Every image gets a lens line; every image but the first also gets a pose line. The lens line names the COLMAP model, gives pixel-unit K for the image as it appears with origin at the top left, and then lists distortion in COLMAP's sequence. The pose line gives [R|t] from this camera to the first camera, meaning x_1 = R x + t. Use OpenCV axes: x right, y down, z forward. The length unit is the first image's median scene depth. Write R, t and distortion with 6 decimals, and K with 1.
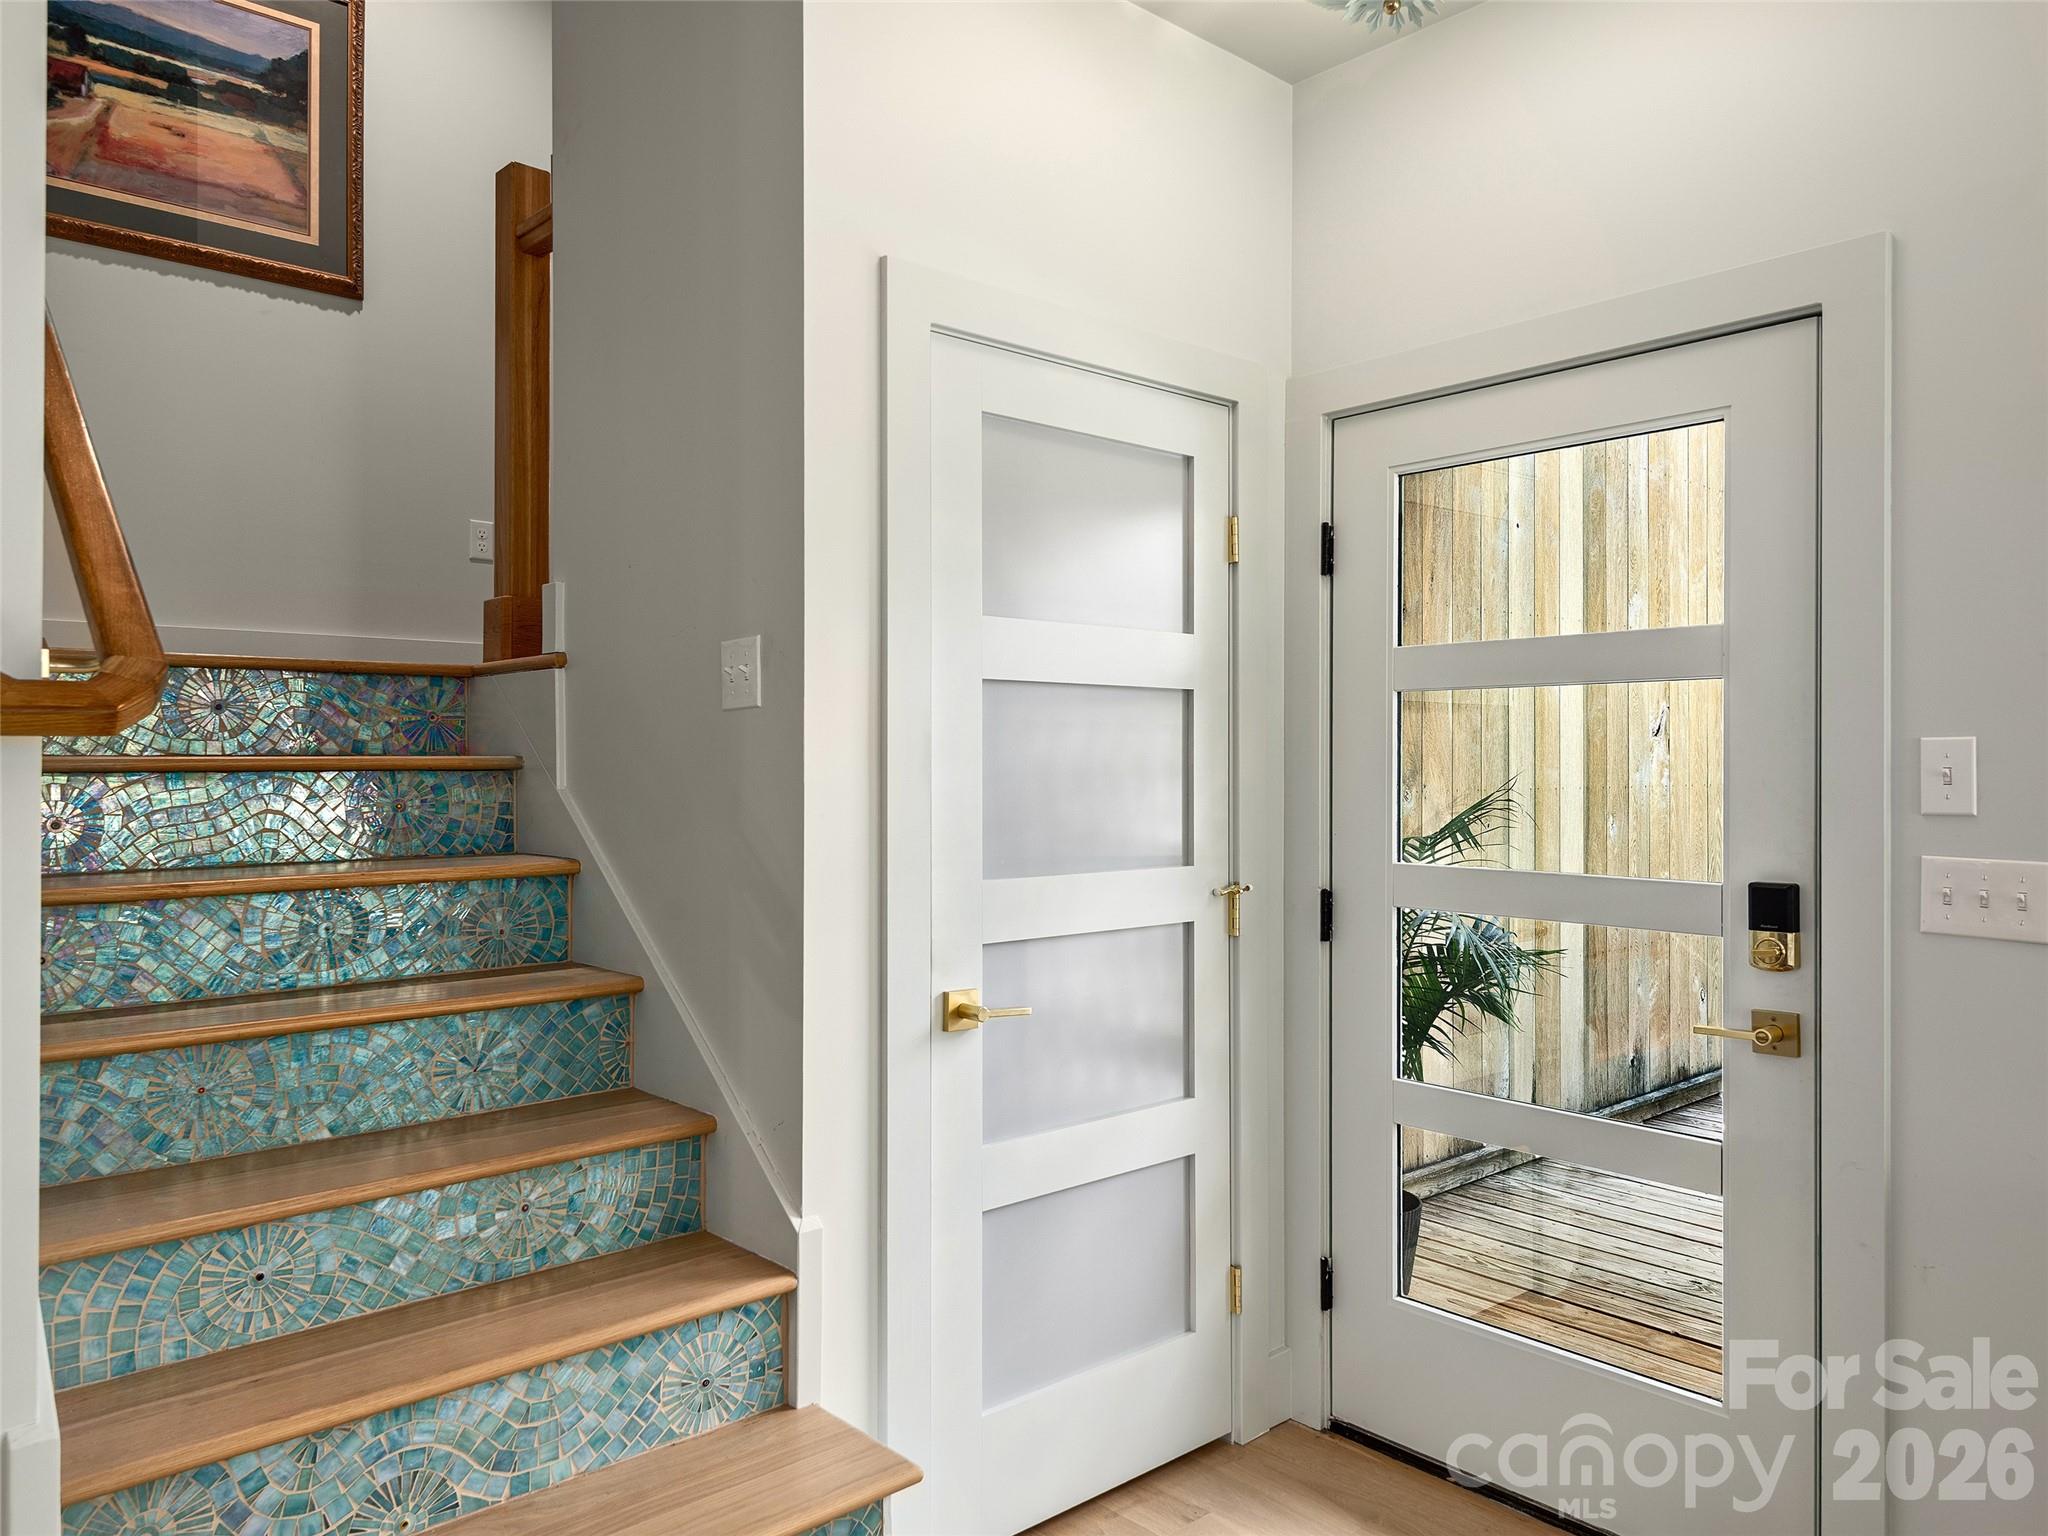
lens RADIAL K [[1389.3, 0, 1035.5], [0, 1389.3, 762.2], [0, 0, 1]] dist [-0.012169, -0.000581]
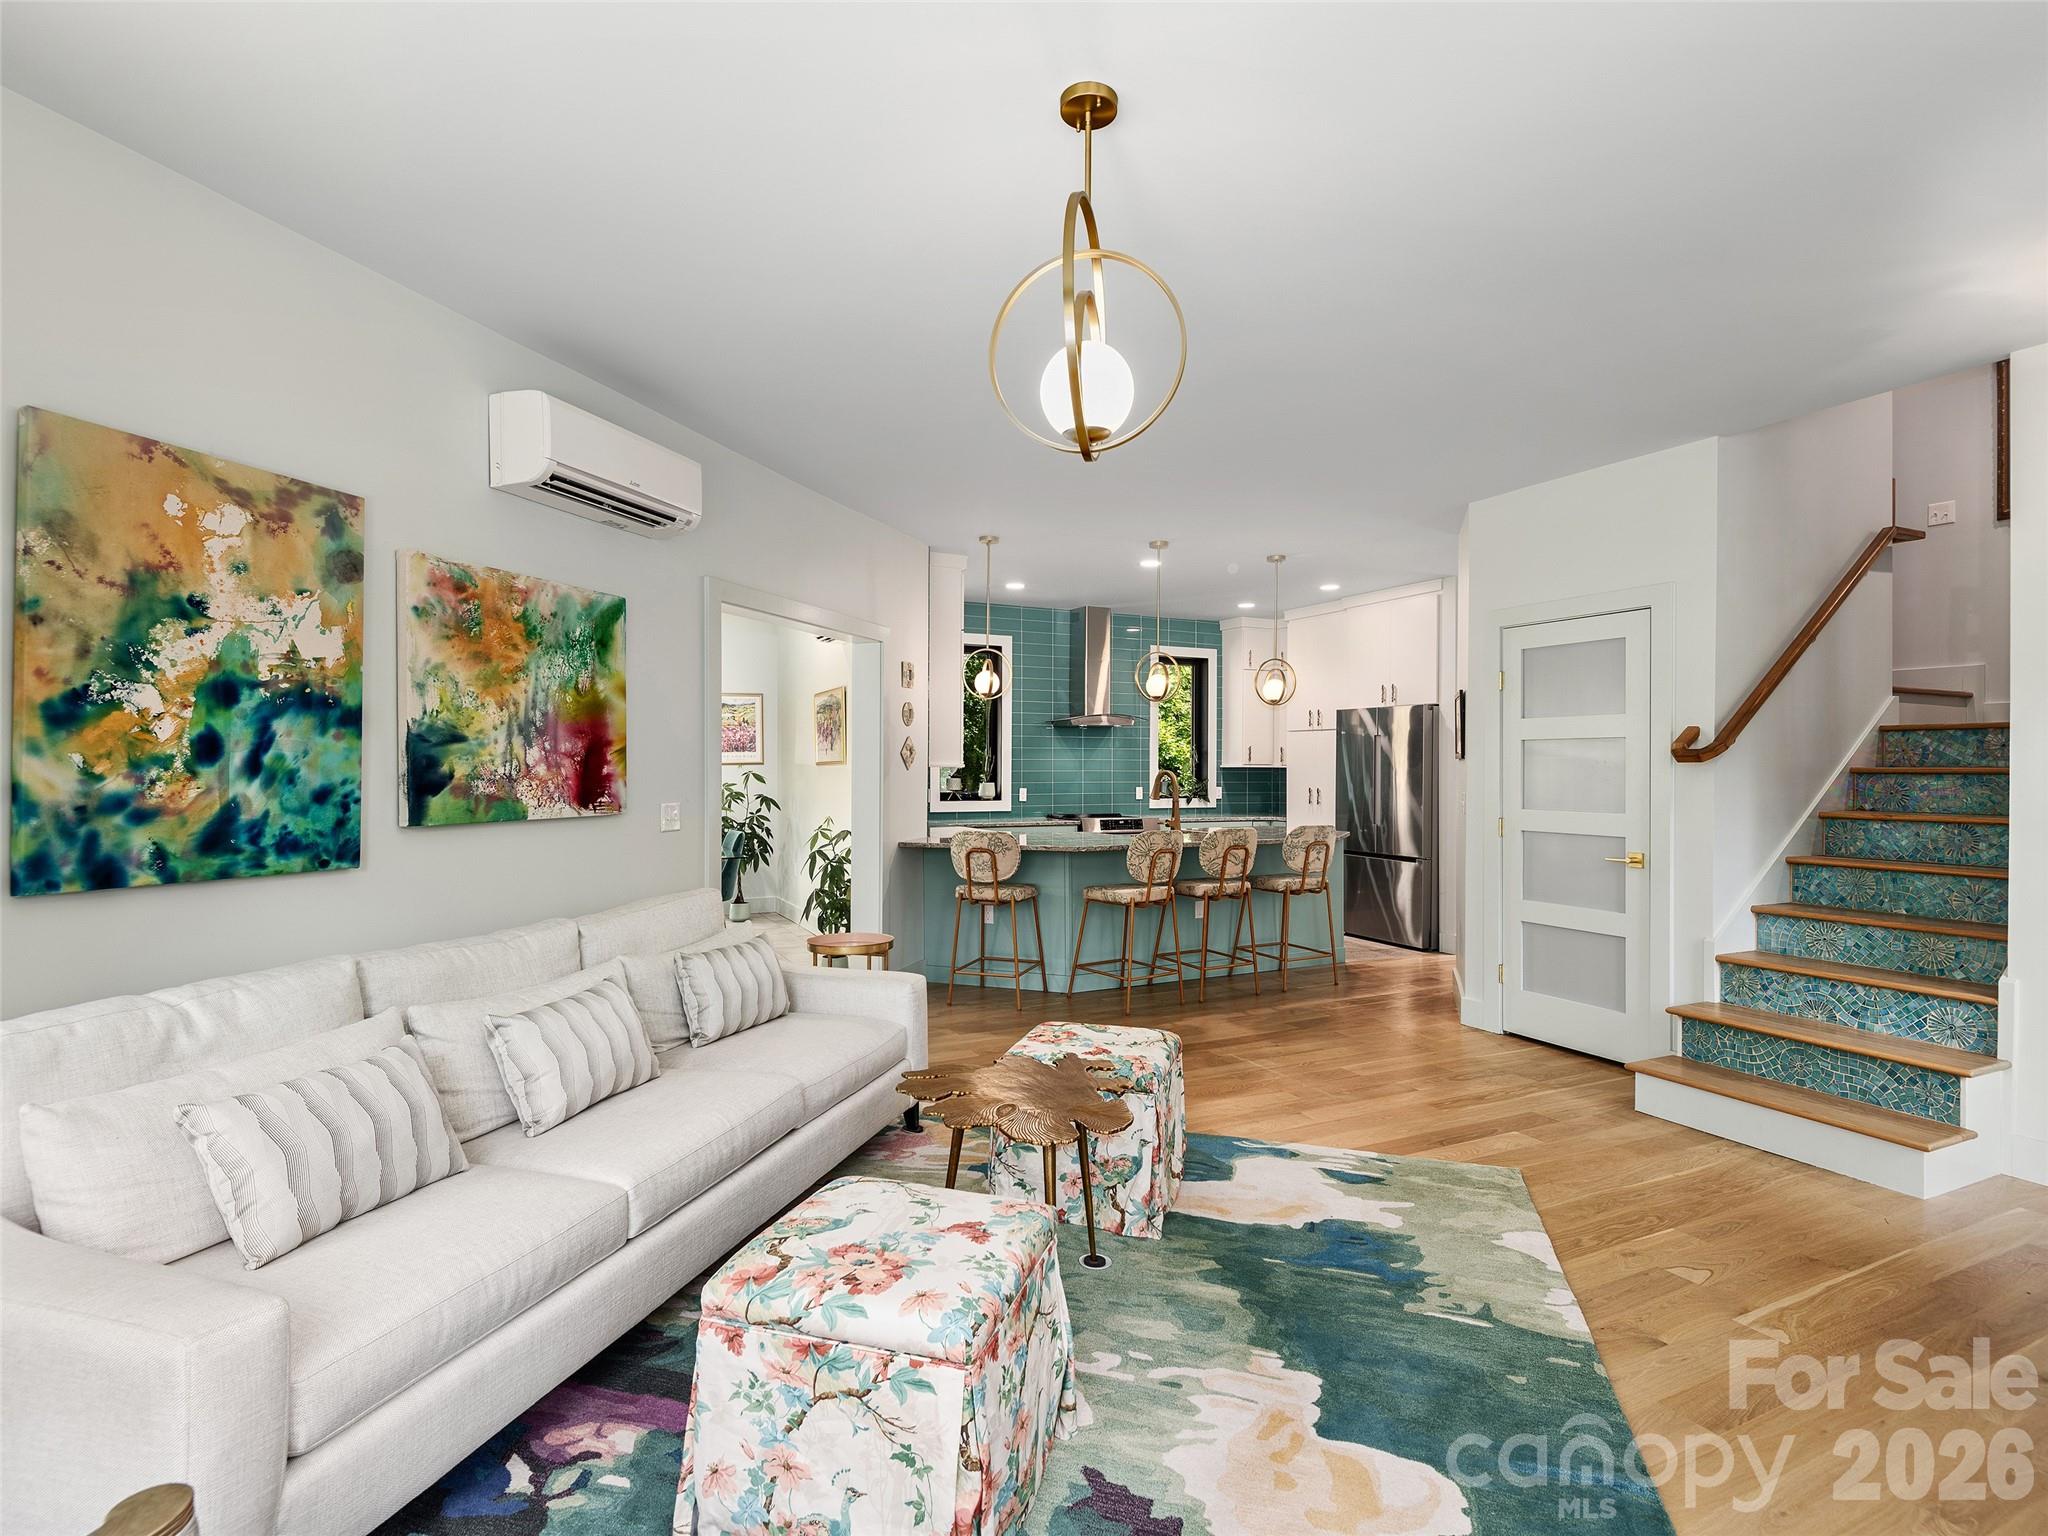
lens RADIAL K [[1034.9, 0, 1018.6], [0, 1034.9, 770.1], [0, 0, 1]] dist [0.014800, -0.002475]
pose [[-0.288371, 0.003851, -0.957511, 2.011549], [-0.006717, 0.999959, 0.006045, 0.000675], [0.957495, 0.008175, -0.288334, -0.033249]]
